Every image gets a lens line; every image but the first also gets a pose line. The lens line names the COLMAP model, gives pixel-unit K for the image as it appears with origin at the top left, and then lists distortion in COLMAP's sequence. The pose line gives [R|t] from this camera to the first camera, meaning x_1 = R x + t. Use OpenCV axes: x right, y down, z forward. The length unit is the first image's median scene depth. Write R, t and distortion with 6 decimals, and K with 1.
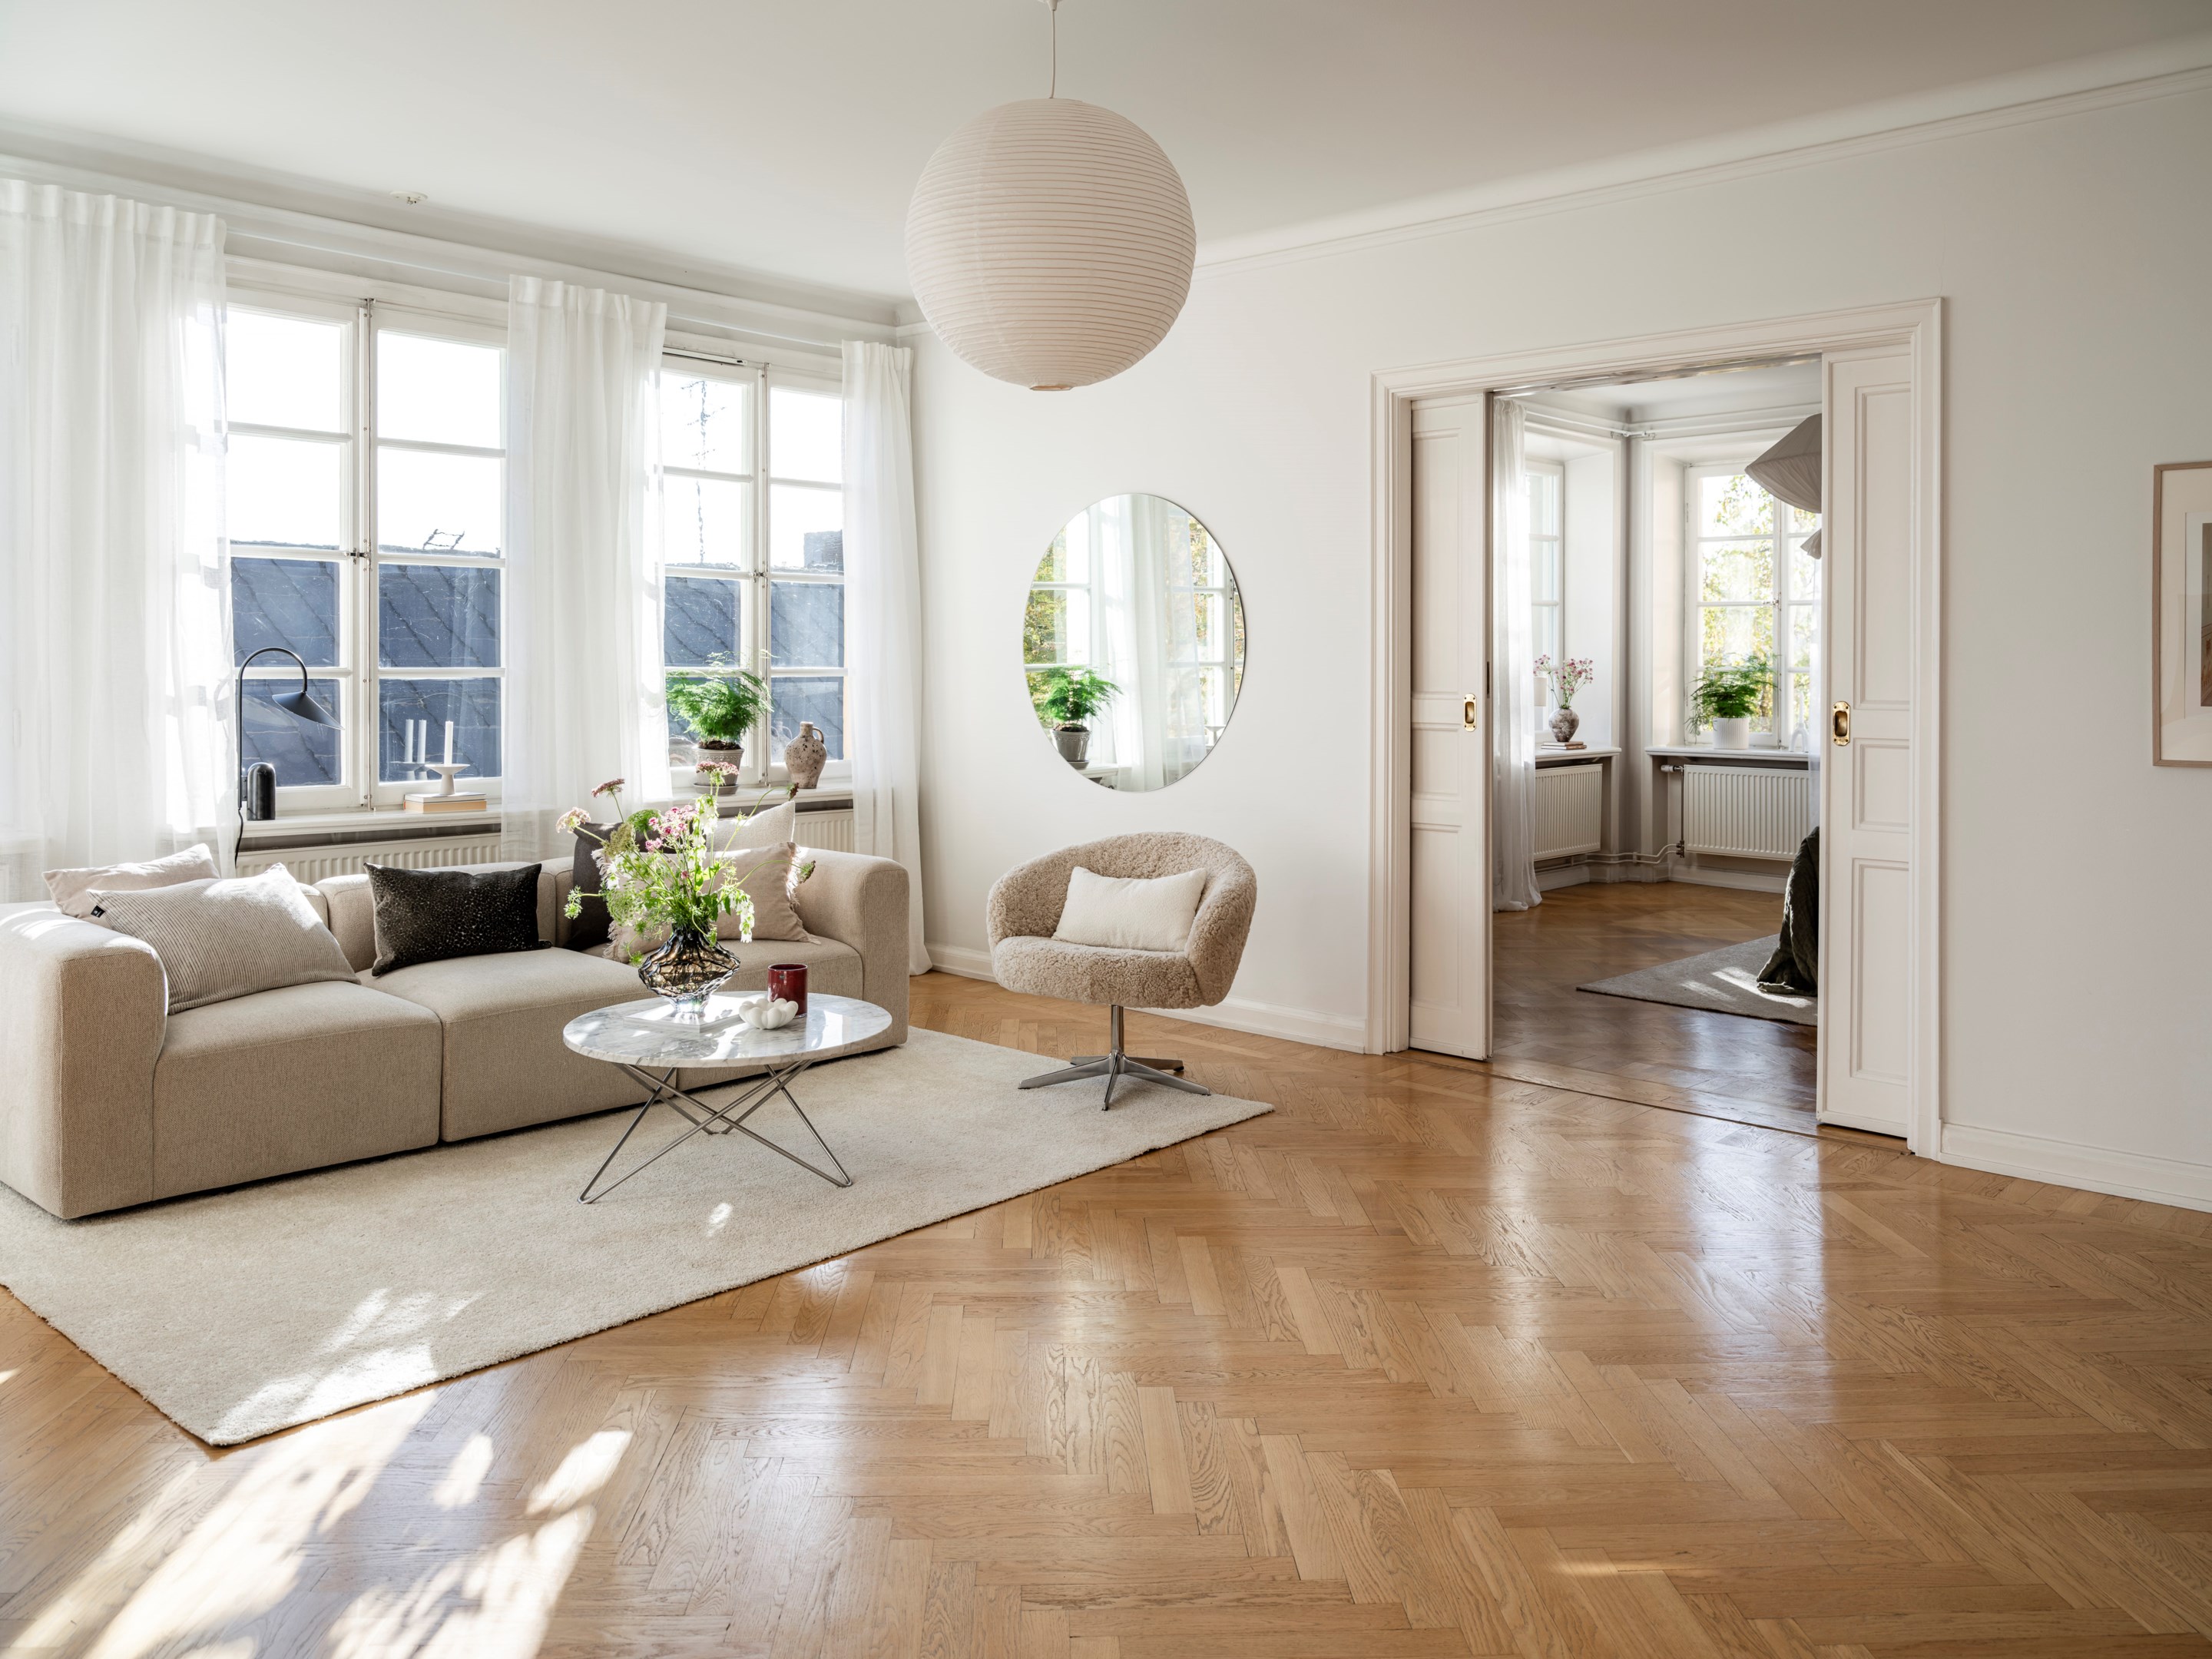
lens RADIAL K [[1687.7, 0, 1136.4], [0, 1687.7, 670.7], [0, 0, 1]] dist [-0.003340, 0.016123]
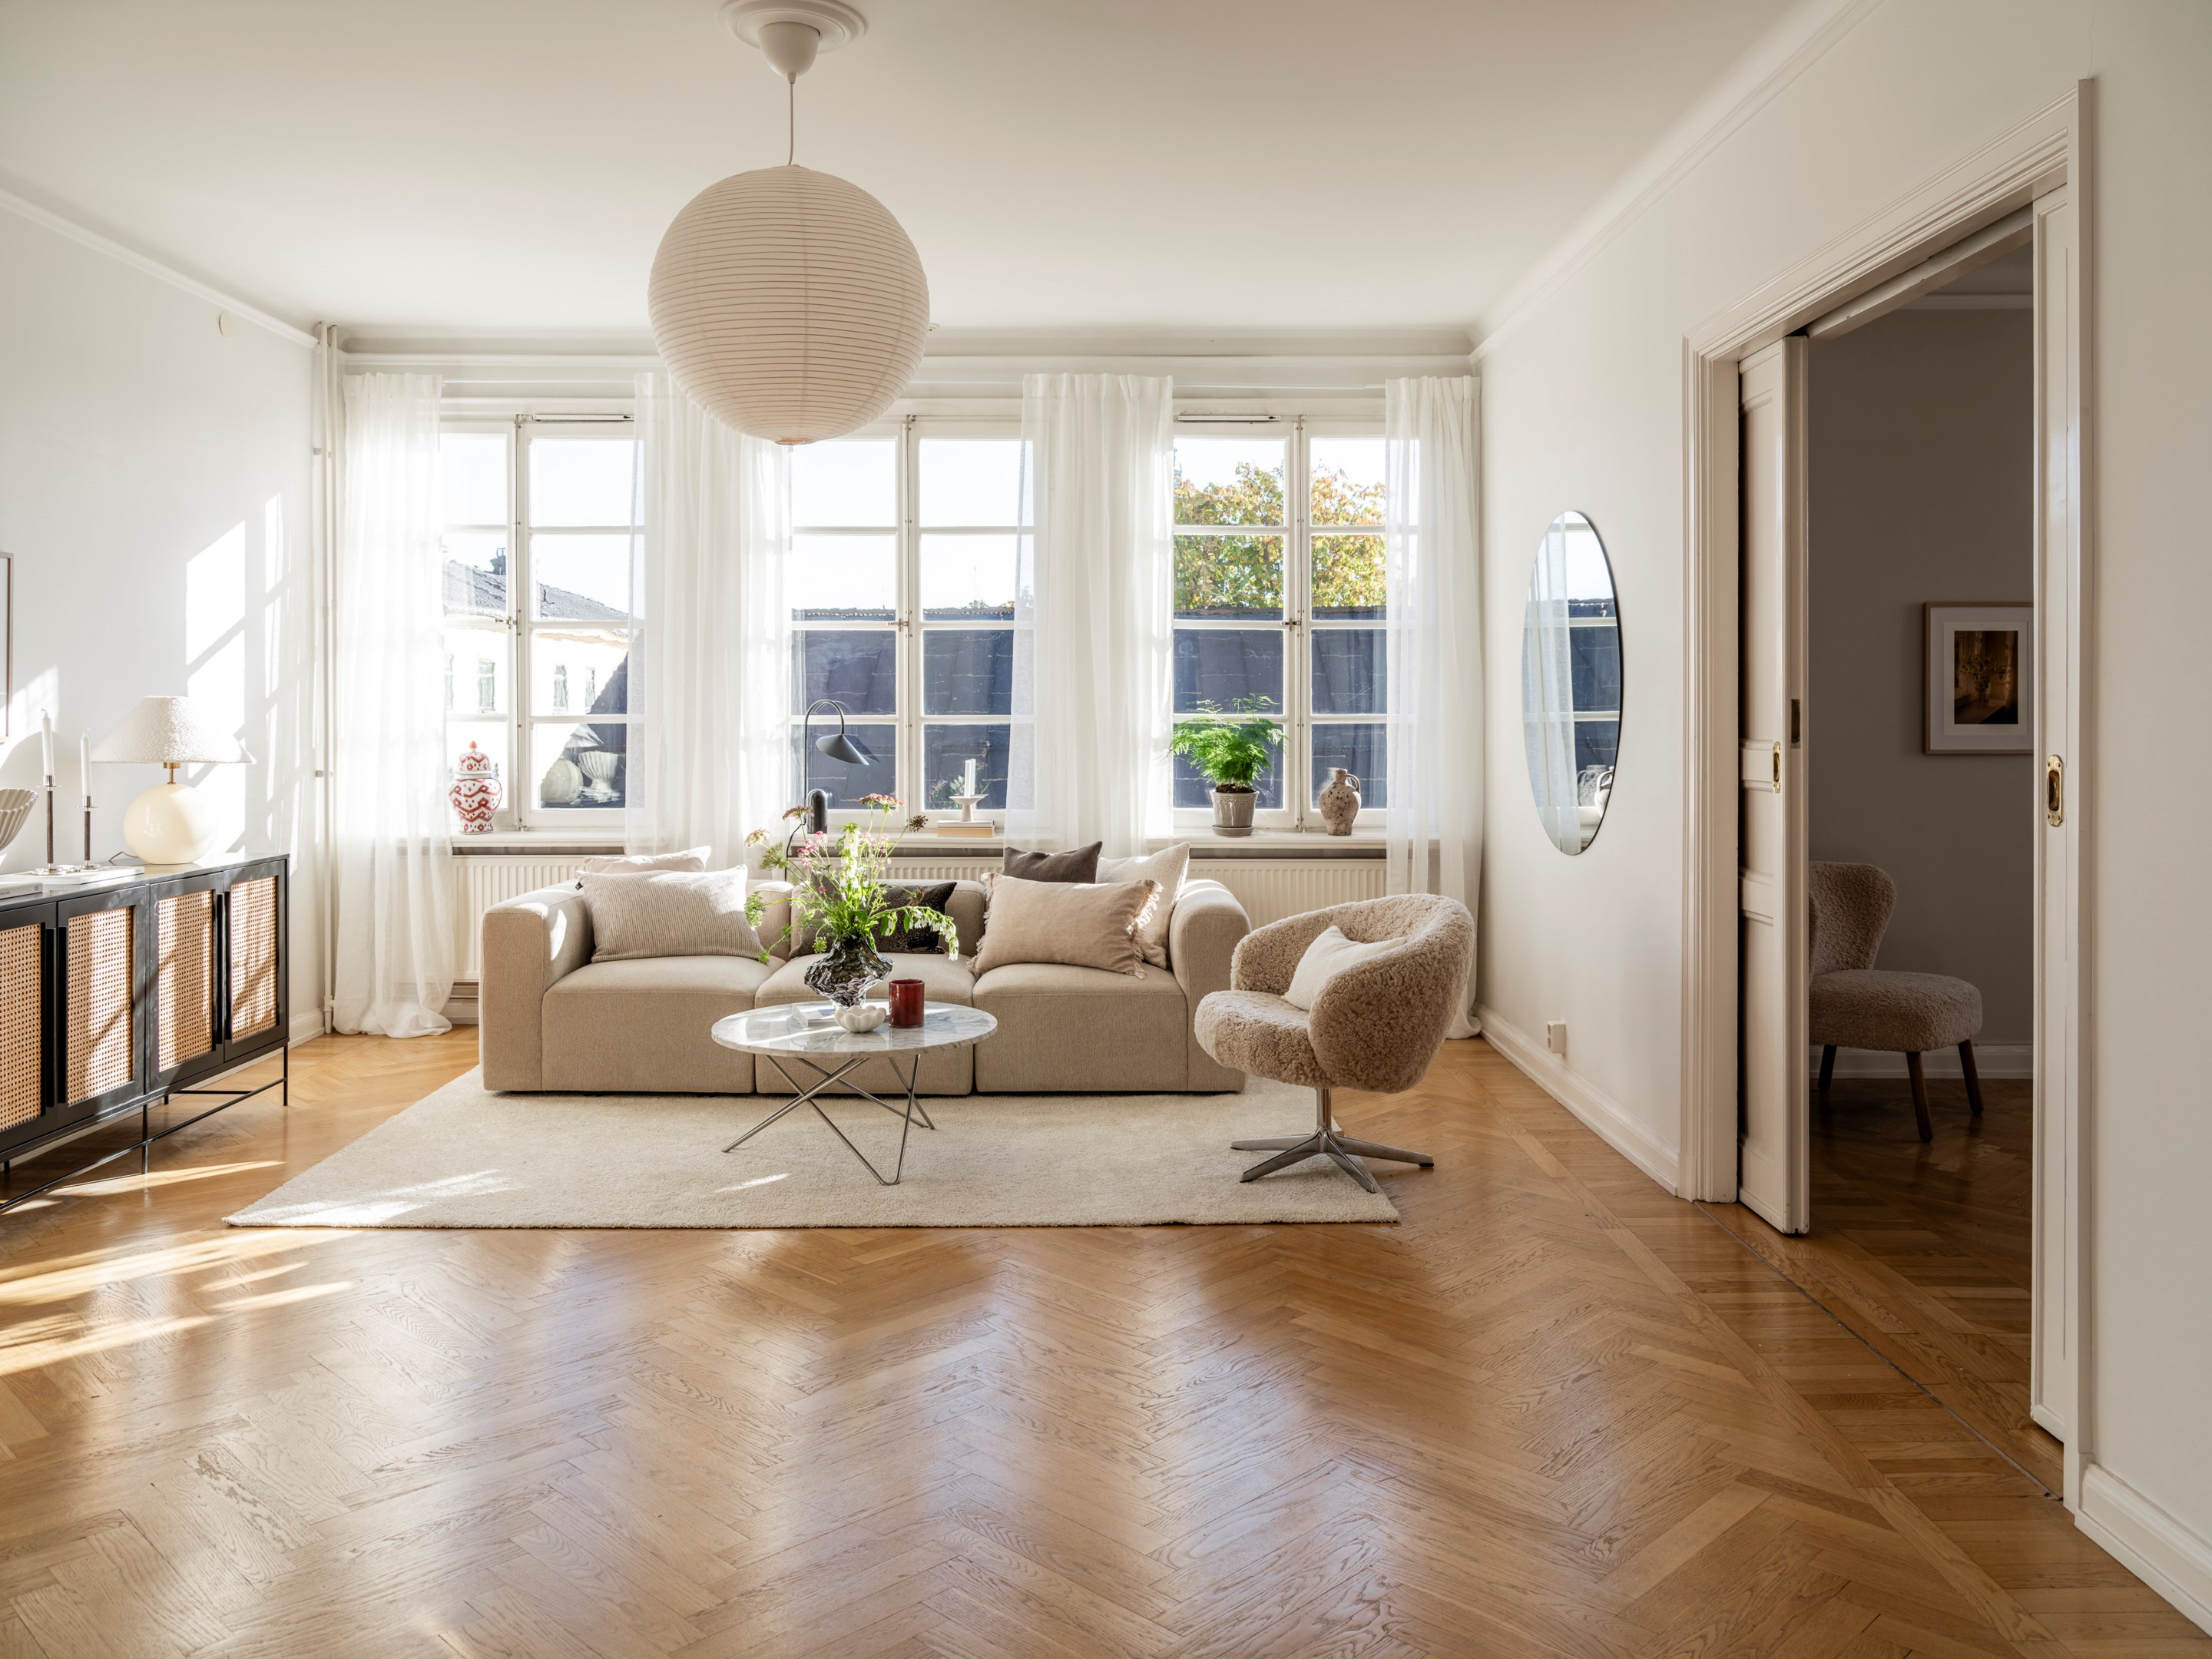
lens RADIAL K [[1687.7, 0, 1100.4], [0, 1687.7, 728.7], [0, 0, 1]] dist [-0.003340, 0.016123]
pose [[0.675610, 0.000777, -0.737259, 0.449064], [0.000494, 0.999999, 0.001506, 0.004983], [0.737259, -0.001382, 0.675609, 0.224365]]
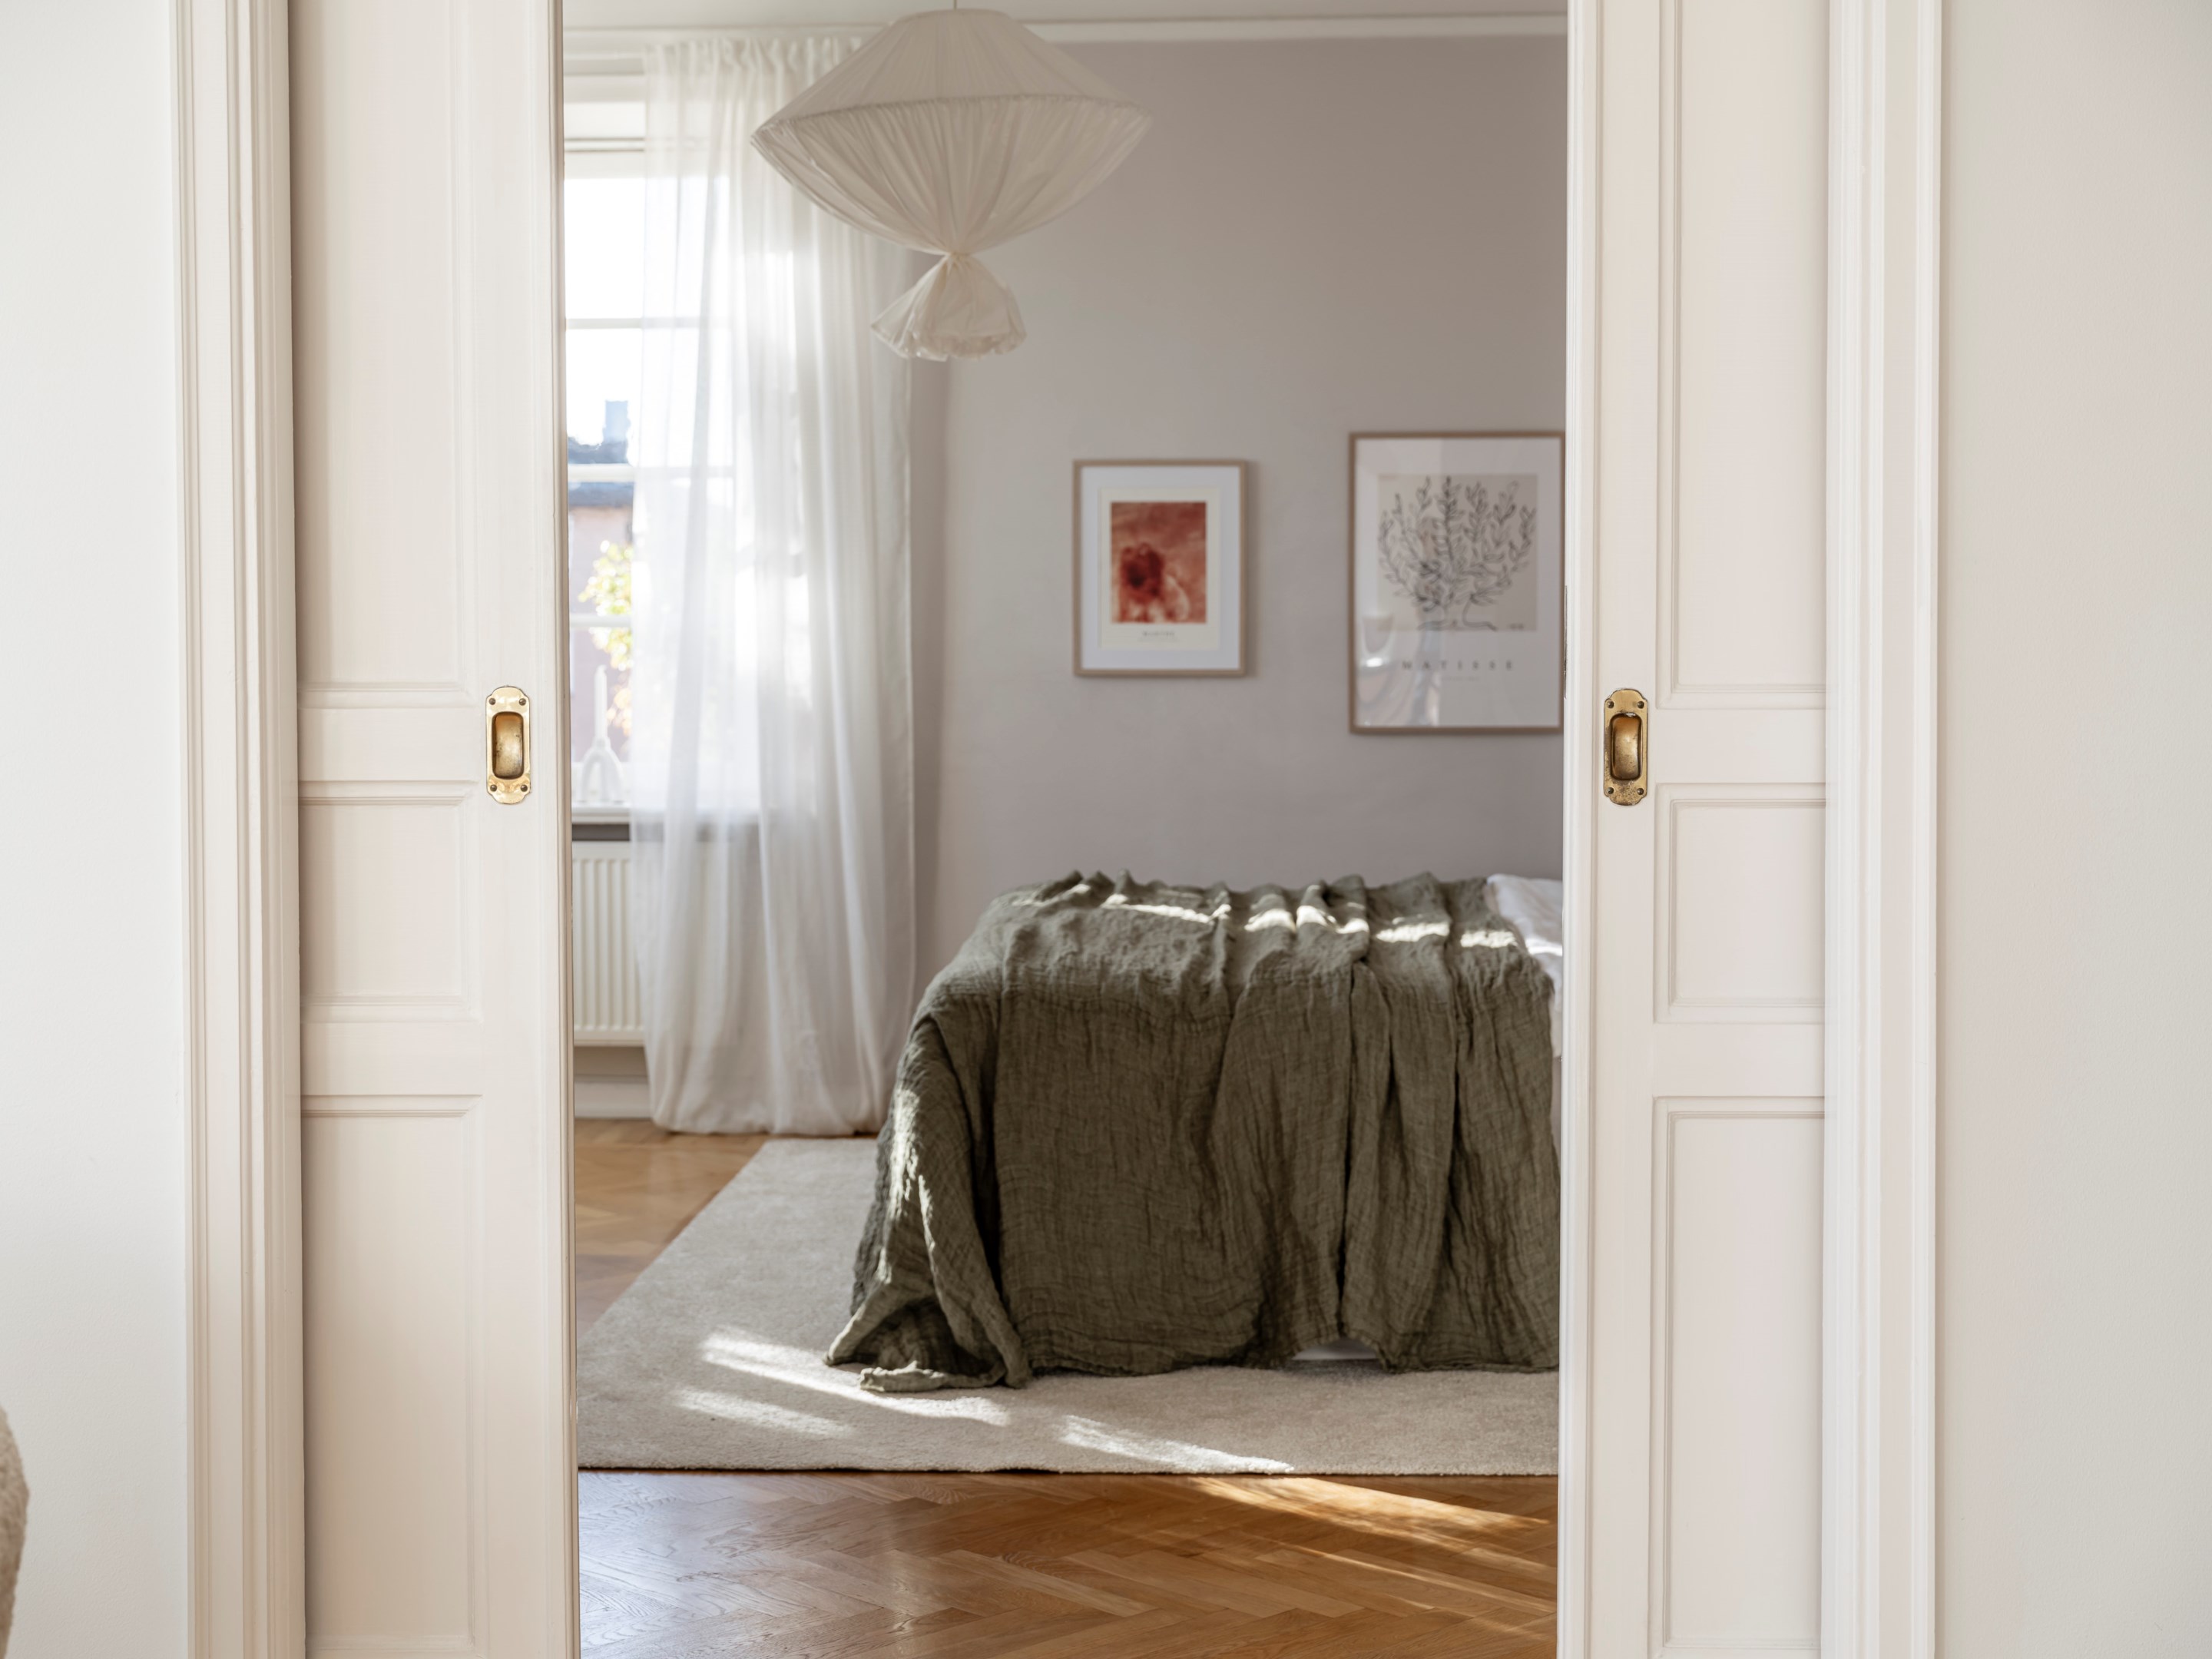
lens RADIAL K [[3237.0, 0, 1116.5], [0, 3237.0, 732.6], [0, 0, 1]] dist [0.011789, 0.000000]
pose [[0.749343, -0.027303, 0.661619, -0.106658], [0.006932, 0.999418, 0.033392, 0.001983], [-0.662146, -0.020436, 0.749096, 0.373718]]
